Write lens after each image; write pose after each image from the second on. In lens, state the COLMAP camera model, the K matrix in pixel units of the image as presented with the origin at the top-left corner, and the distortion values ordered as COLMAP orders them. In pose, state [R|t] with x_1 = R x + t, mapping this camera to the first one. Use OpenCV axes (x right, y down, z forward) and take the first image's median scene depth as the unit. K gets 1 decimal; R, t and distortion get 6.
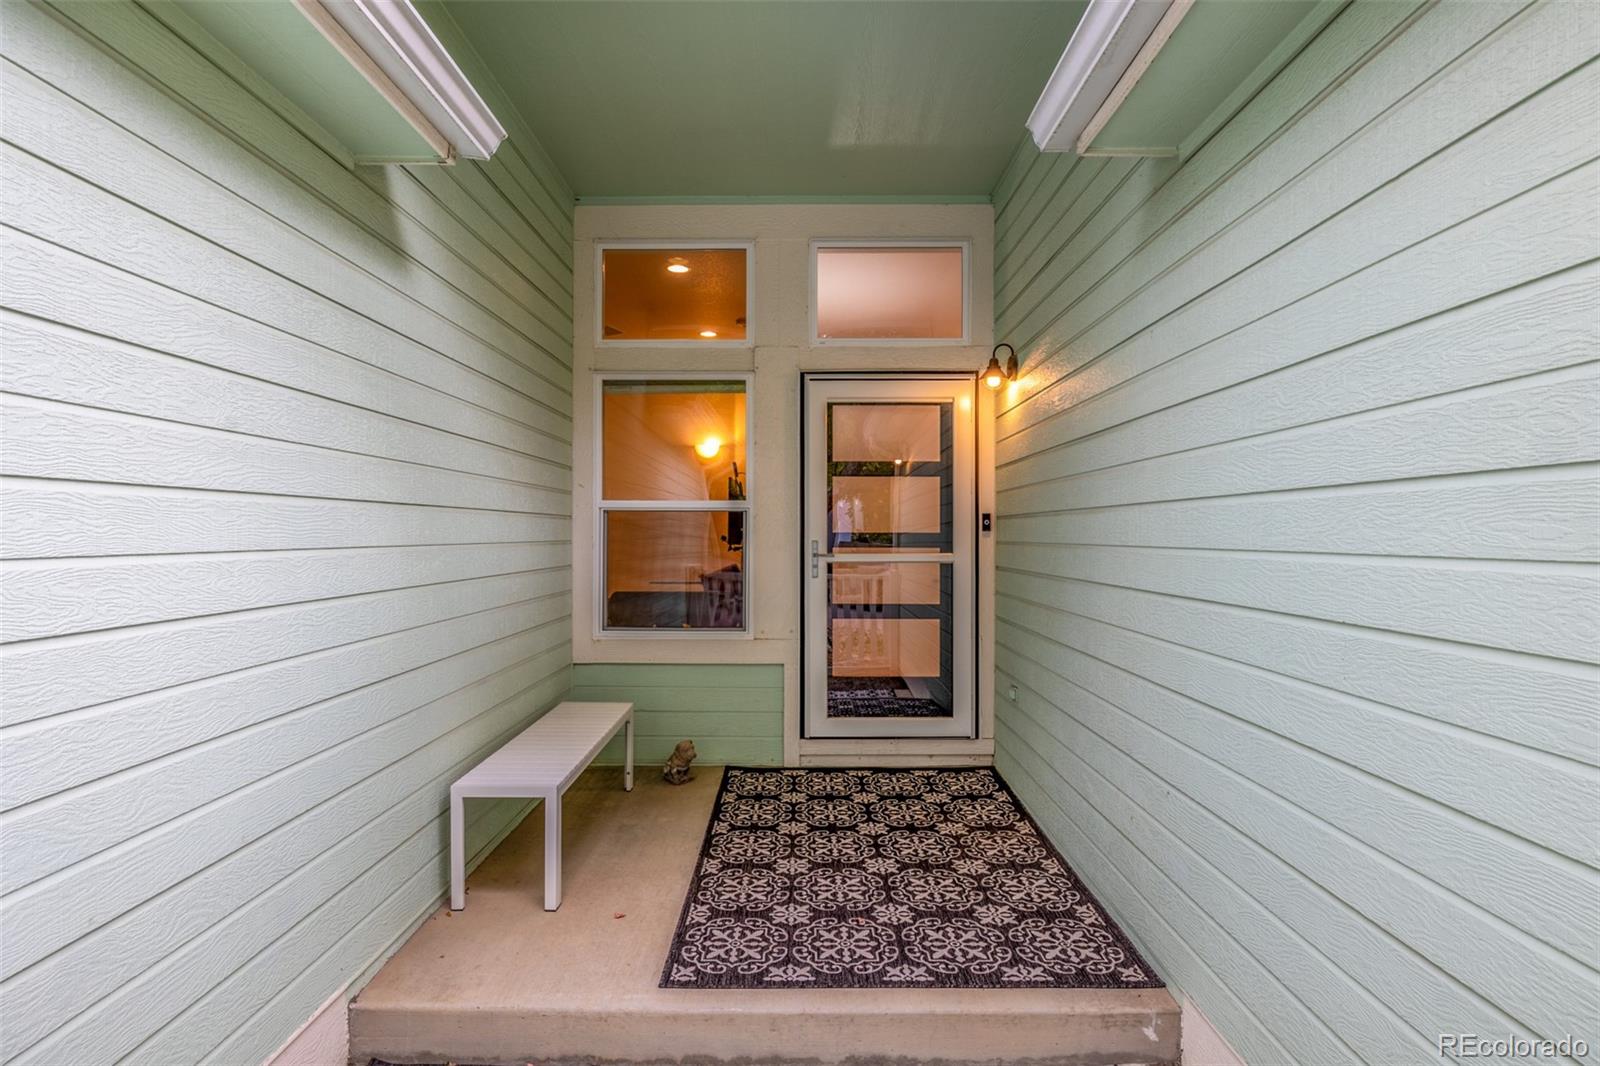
lens RADIAL K [[803.4, 0, 800.0], [0, 803.4, 533.0], [0, 0, 1]] dist [0.000189, 0.000119]
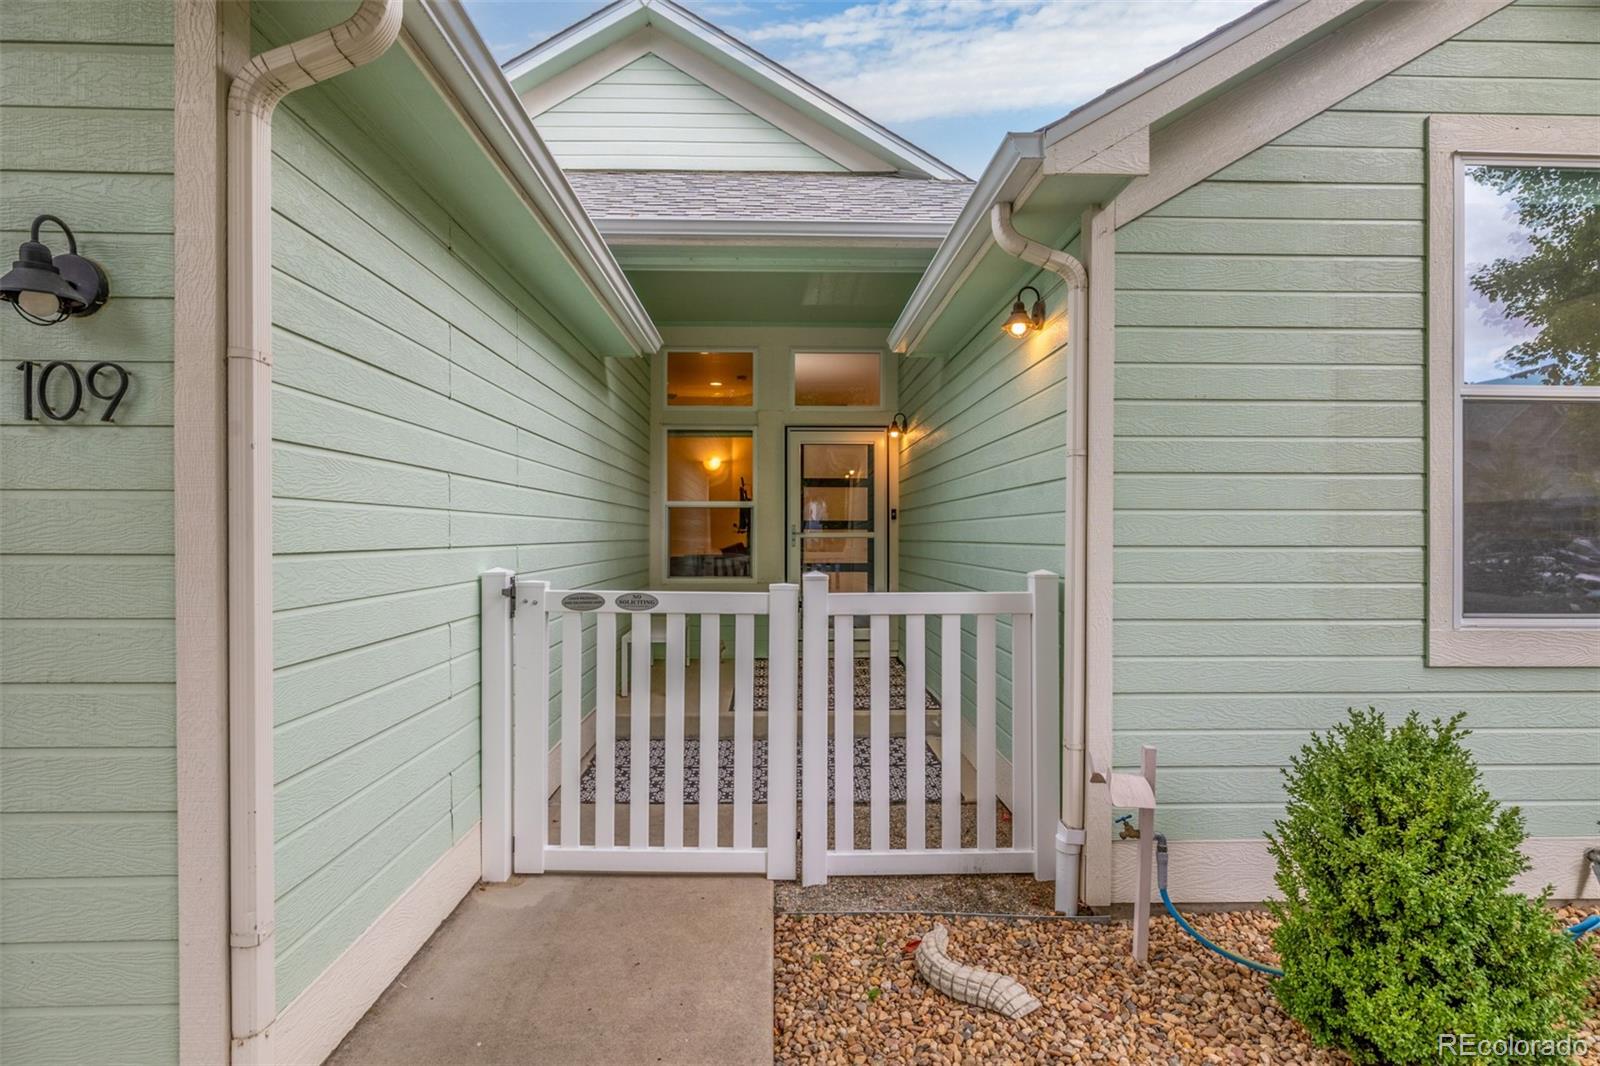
lens RADIAL K [[803.4, 0, 800.0], [0, 803.4, 533.0], [0, 0, 1]] dist [0.000189, 0.000119]
pose [[0.999300, -0.000882, 0.037405, -0.031345], [0.000974, 0.999997, -0.002451, 0.030818], [-0.037403, 0.002486, 0.999297, -0.700956]]
